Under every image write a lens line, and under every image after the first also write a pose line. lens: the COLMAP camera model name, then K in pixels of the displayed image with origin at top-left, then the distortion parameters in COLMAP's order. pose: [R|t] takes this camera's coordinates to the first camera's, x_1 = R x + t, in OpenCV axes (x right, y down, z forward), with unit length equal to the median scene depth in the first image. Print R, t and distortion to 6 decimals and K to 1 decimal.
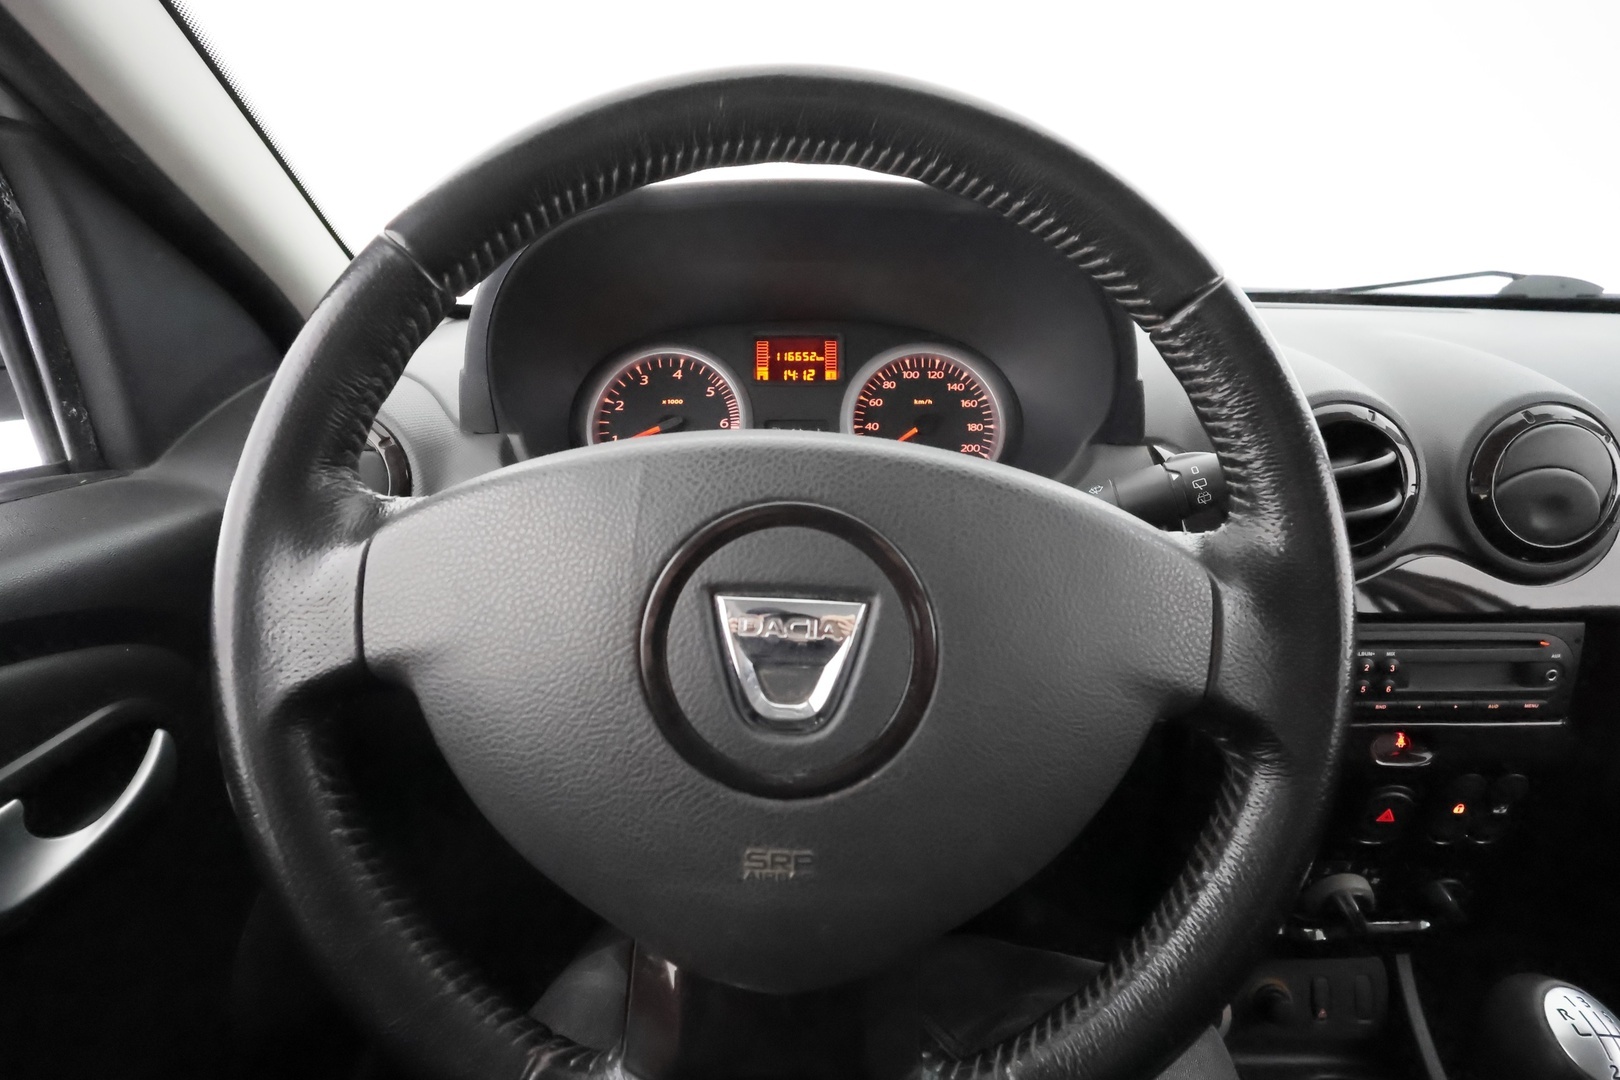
lens RADIAL K [[768.0, 0, 810.0], [0, 768.0, 540.0], [0, 0, 1]] dist [-0.000732, 0.000047]
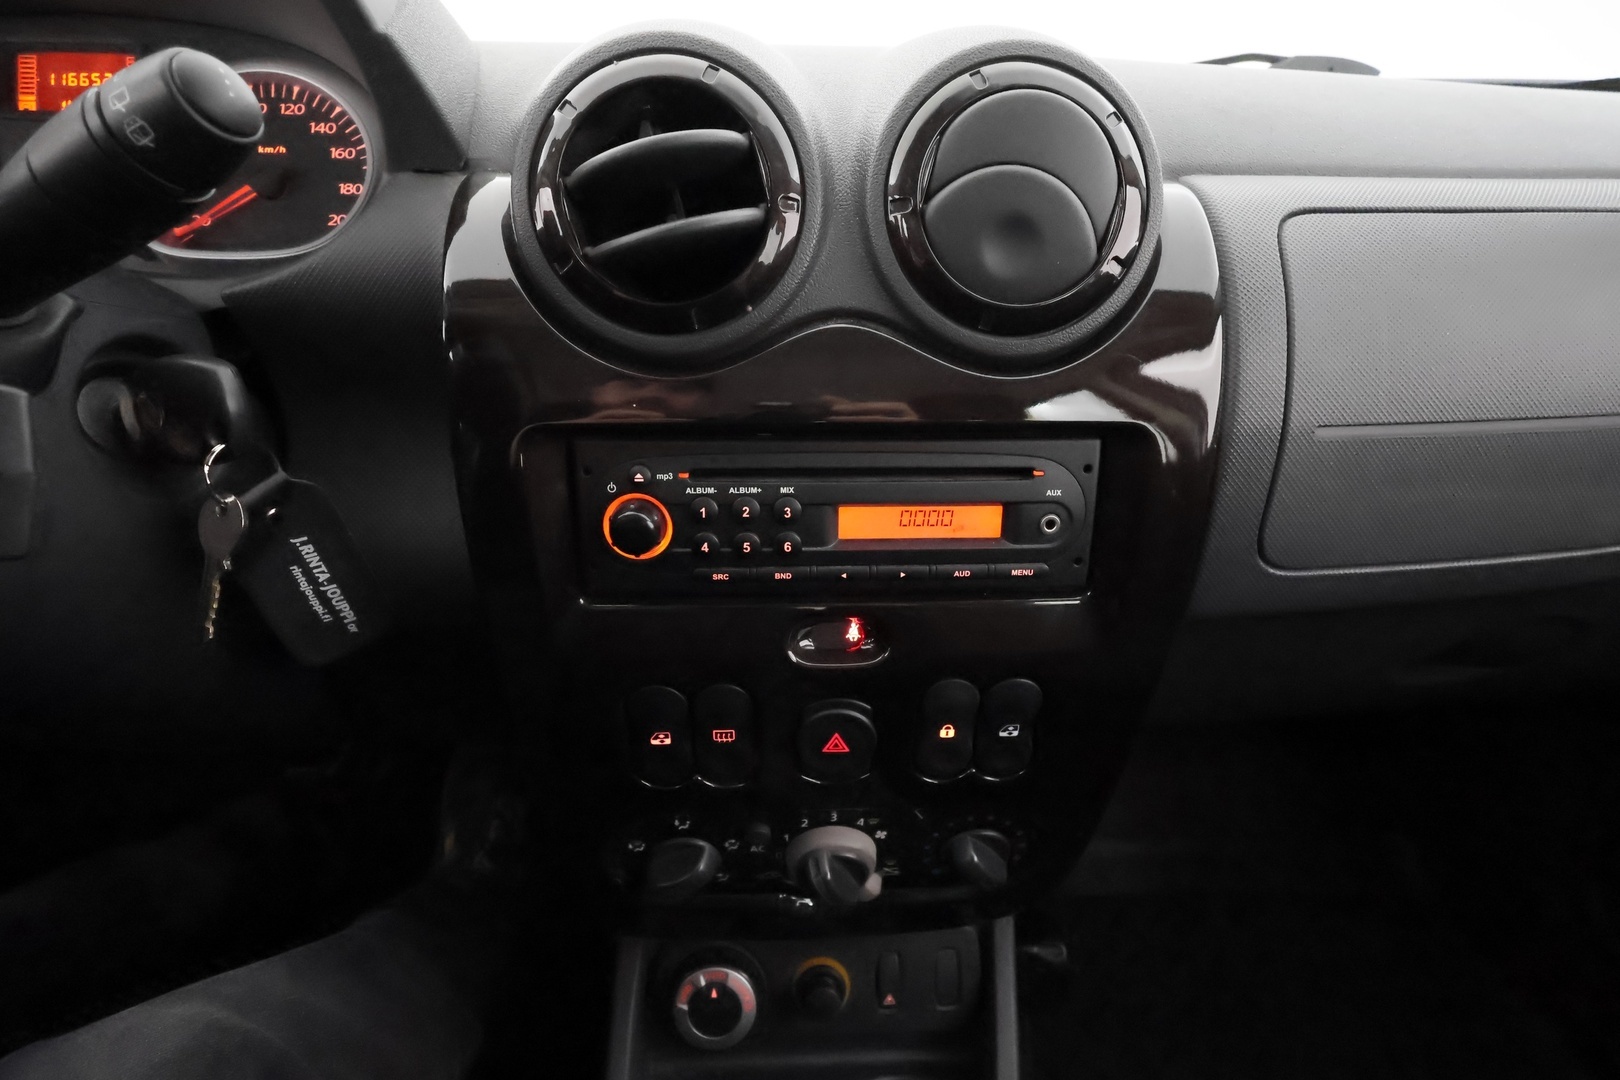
lens RADIAL K [[765.5, 0, 810.0], [0, 765.5, 540.0], [0, 0, 1]] dist [0.003165, 0.000431]
pose [[0.999153, -0.009602, 0.040008, 0.656304], [0.006595, 0.997190, 0.074627, 0.124574], [-0.040612, -0.074300, 0.996409, 0.329505]]
